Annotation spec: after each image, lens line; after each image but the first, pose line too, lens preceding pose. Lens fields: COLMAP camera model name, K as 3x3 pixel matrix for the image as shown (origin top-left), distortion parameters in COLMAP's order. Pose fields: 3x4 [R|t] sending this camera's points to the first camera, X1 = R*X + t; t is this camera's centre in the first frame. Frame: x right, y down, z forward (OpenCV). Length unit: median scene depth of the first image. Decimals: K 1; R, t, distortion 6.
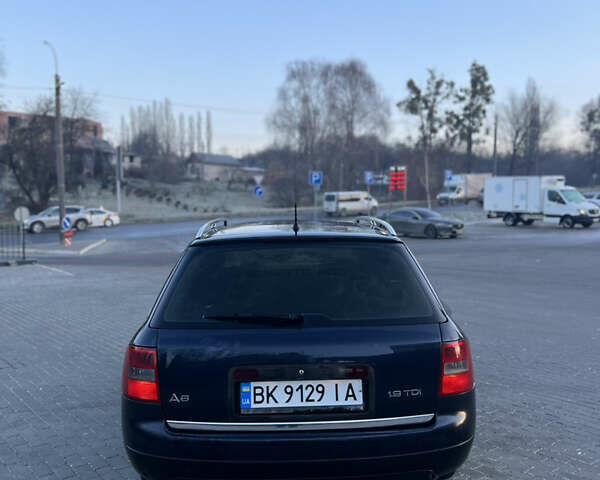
lens RADIAL K [[603.4, 0, 300.0], [0, 603.4, 240.0], [0, 0, 1]] dist [0.064336, 0.000745]
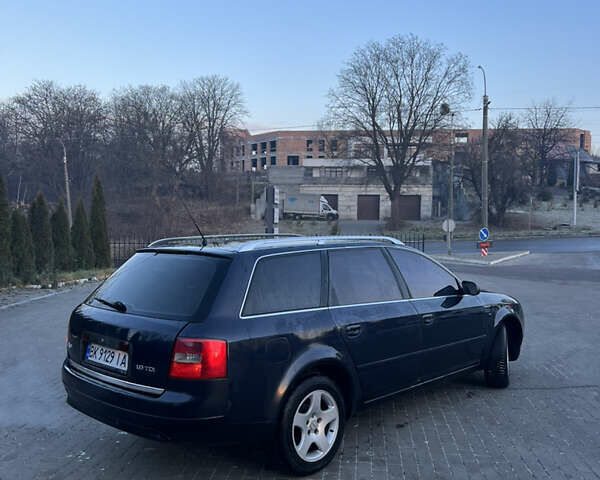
lens RADIAL K [[603.4, 0, 300.0], [0, 603.4, 240.0], [0, 0, 1]] dist [0.064336, 0.000745]
pose [[0.708519, 0.034516, -0.704847, 0.133938], [-0.046924, 0.998897, 0.001748, -0.004896], [0.704130, 0.031836, 0.709358, 0.027622]]
